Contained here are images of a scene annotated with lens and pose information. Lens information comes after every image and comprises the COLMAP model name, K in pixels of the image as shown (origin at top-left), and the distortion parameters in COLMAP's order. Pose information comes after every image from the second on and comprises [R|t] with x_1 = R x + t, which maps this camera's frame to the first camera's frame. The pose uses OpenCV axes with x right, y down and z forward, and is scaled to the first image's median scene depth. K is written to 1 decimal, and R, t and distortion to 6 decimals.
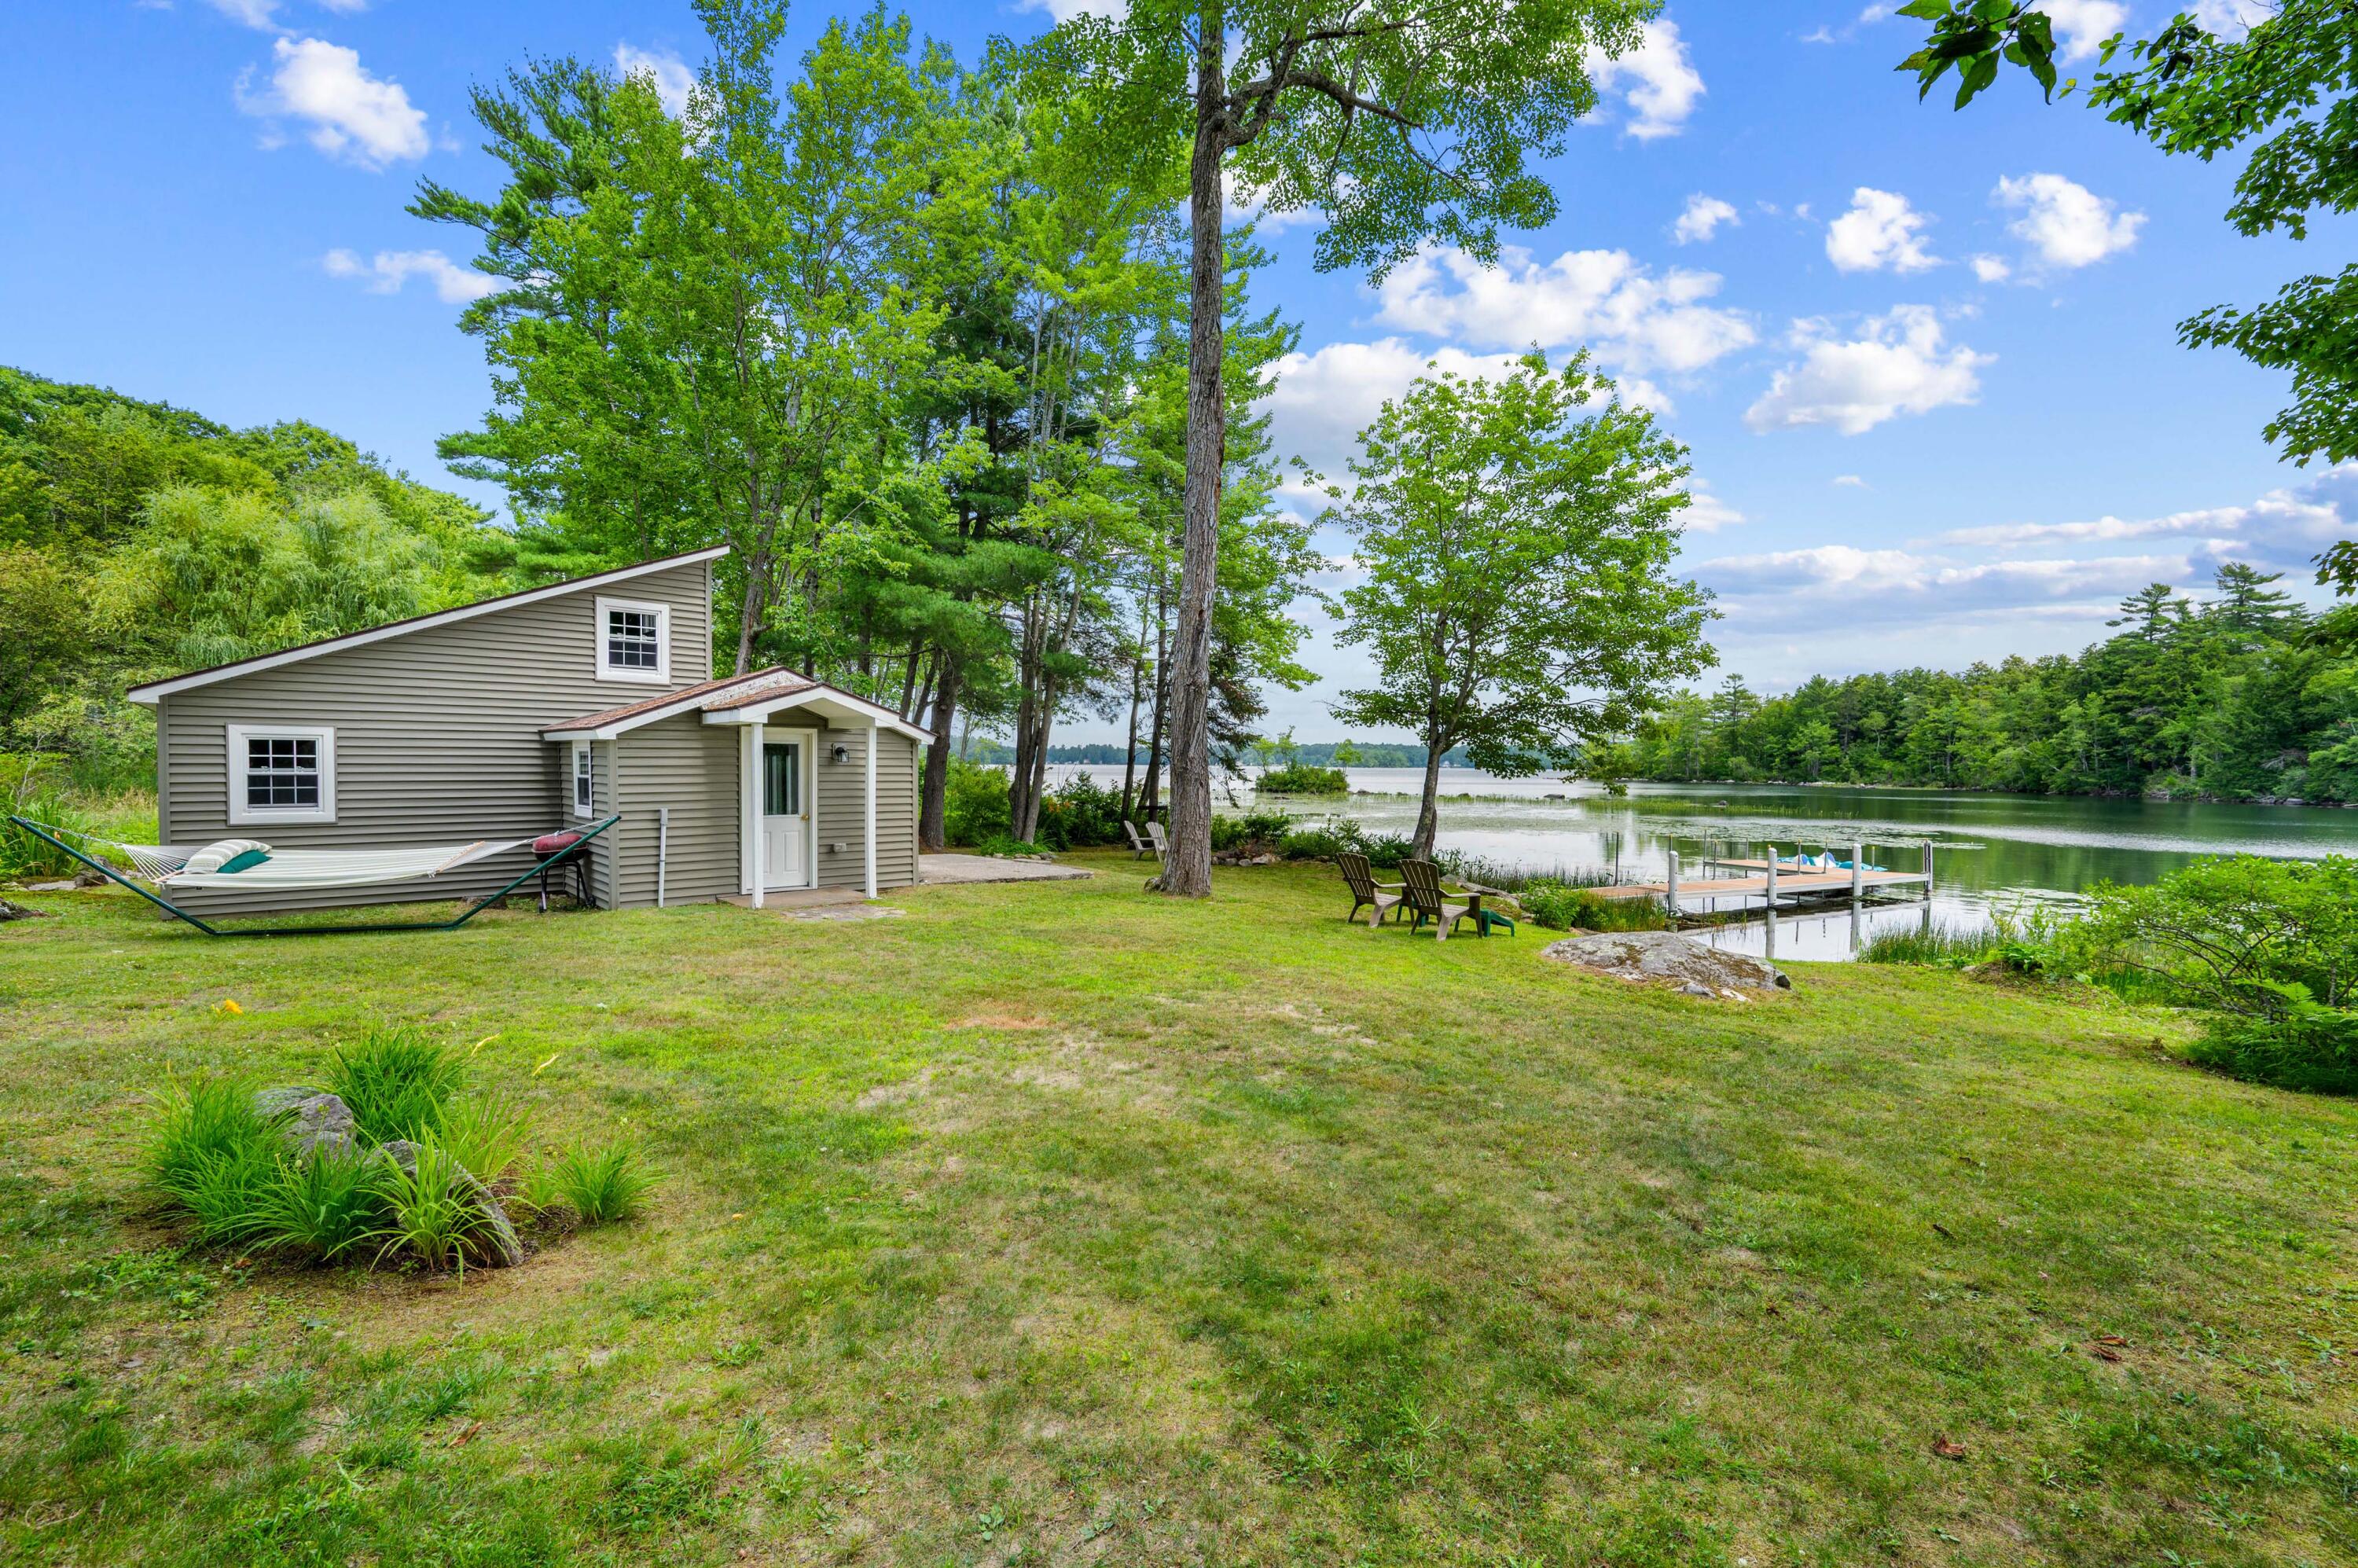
lens RADIAL K [[1002.2, 0, 1192.7], [0, 1002.2, 792.1], [0, 0, 1]] dist [-0.000729, -0.001488]
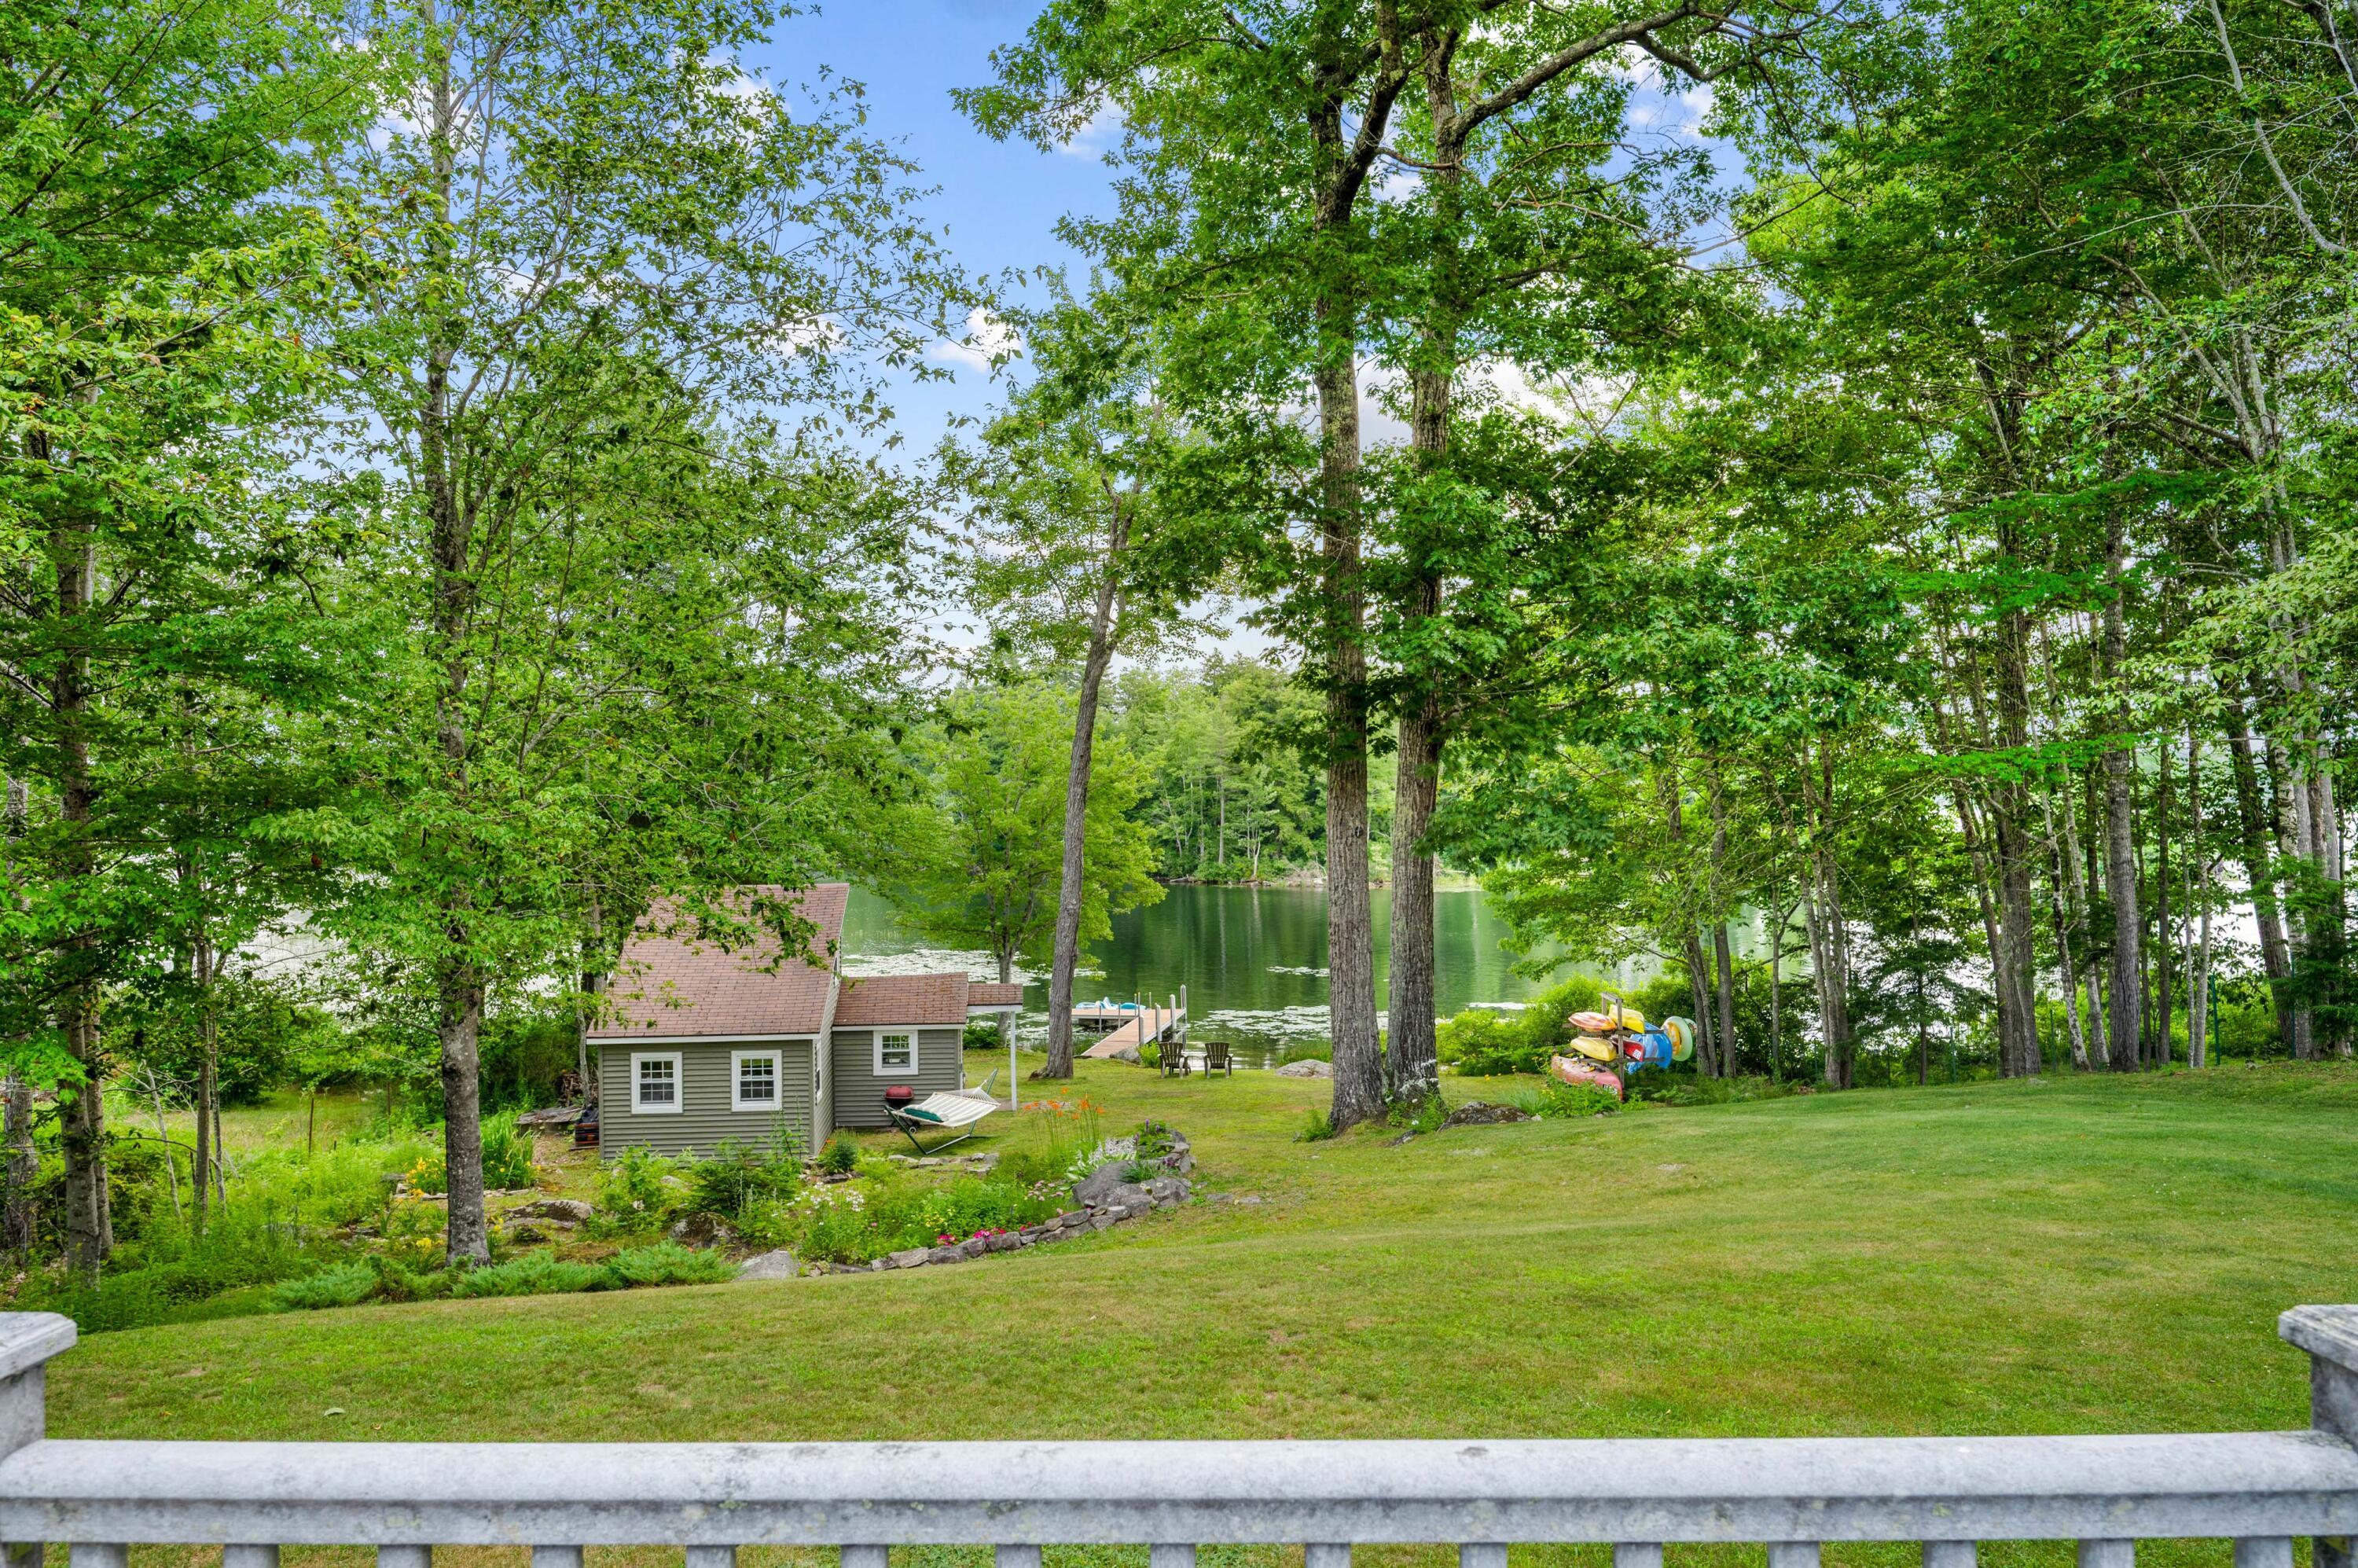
lens RADIAL K [[1830.5, 0, 1177.9], [0, 1830.5, 774.5], [0, 0, 1]] dist [-0.016830, -0.005048]
pose [[0.601814, -0.003436, 0.798629, -0.277333], [0.036844, 0.999045, -0.023466, -0.038904], [-0.797786, 0.043547, 0.601367, -0.123042]]
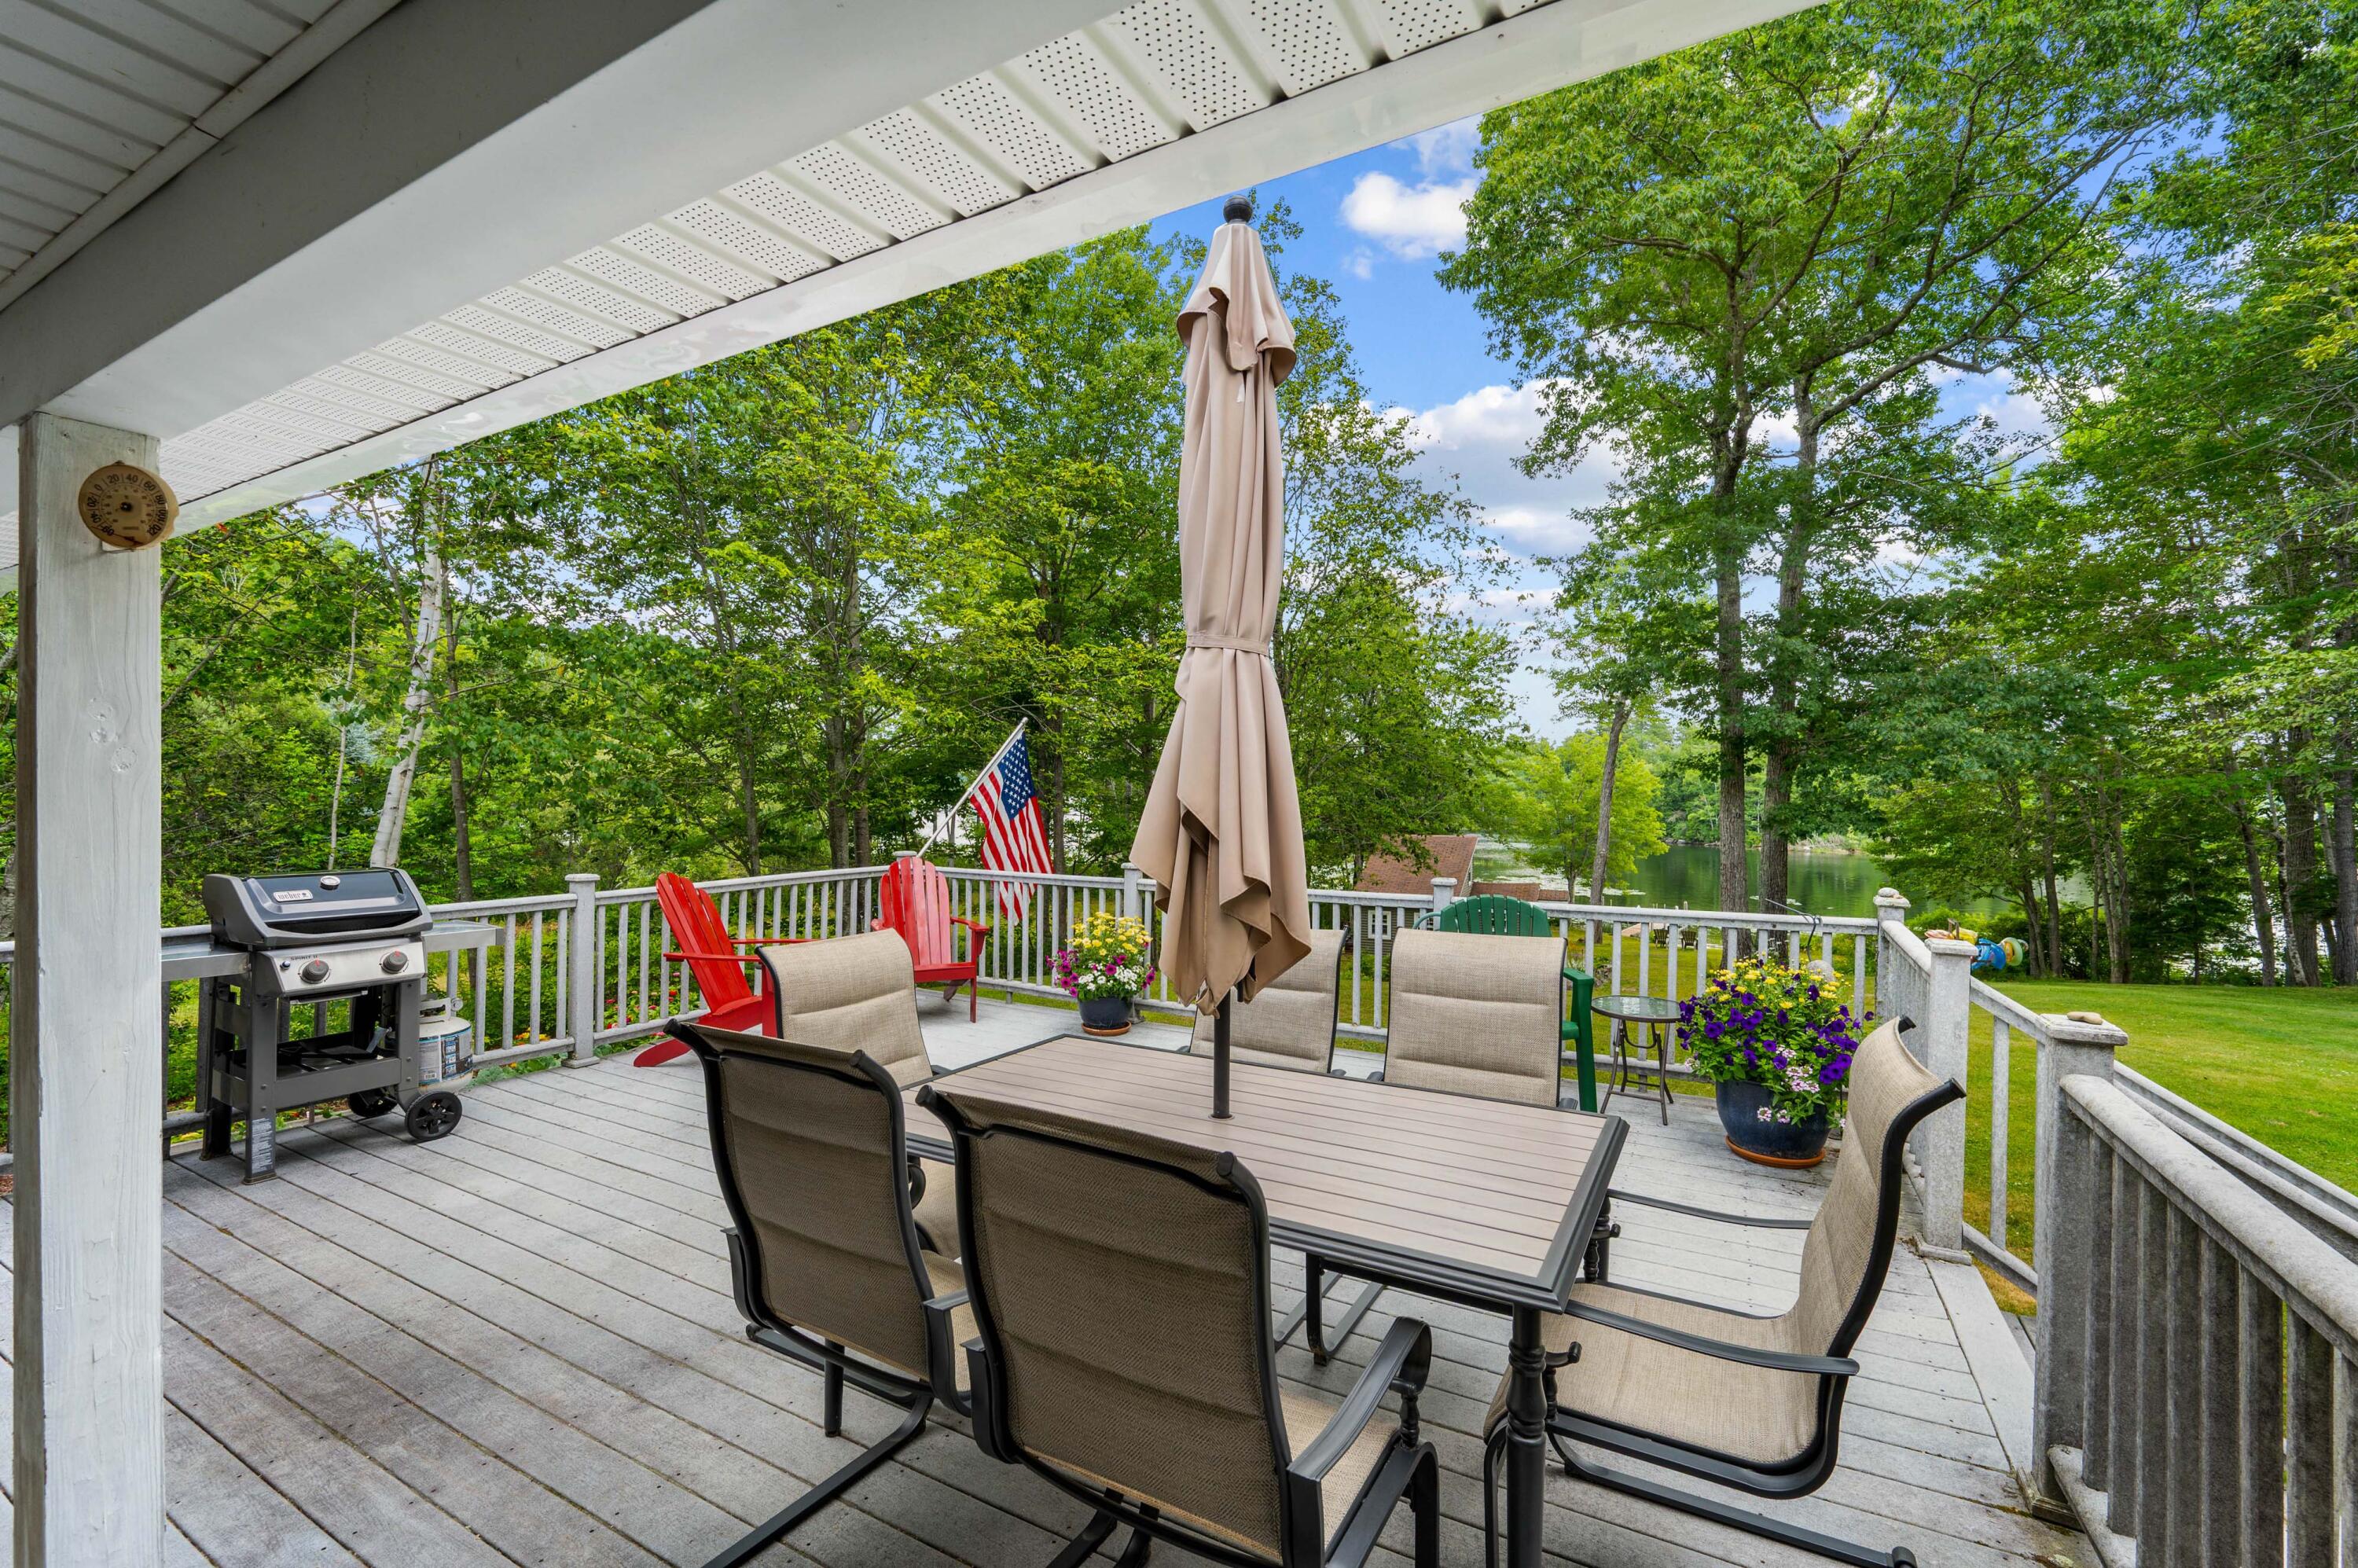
lens RADIAL K [[1002.2, 0, 1200.4], [0, 1002.2, 802.1], [0, 0, 1]] dist [-0.000729, -0.001488]
pose [[0.908044, -0.006707, 0.418822, -0.293795], [0.012870, 0.999846, -0.011890, -0.038174], [-0.418678, 0.016187, 0.907991, -0.162746]]
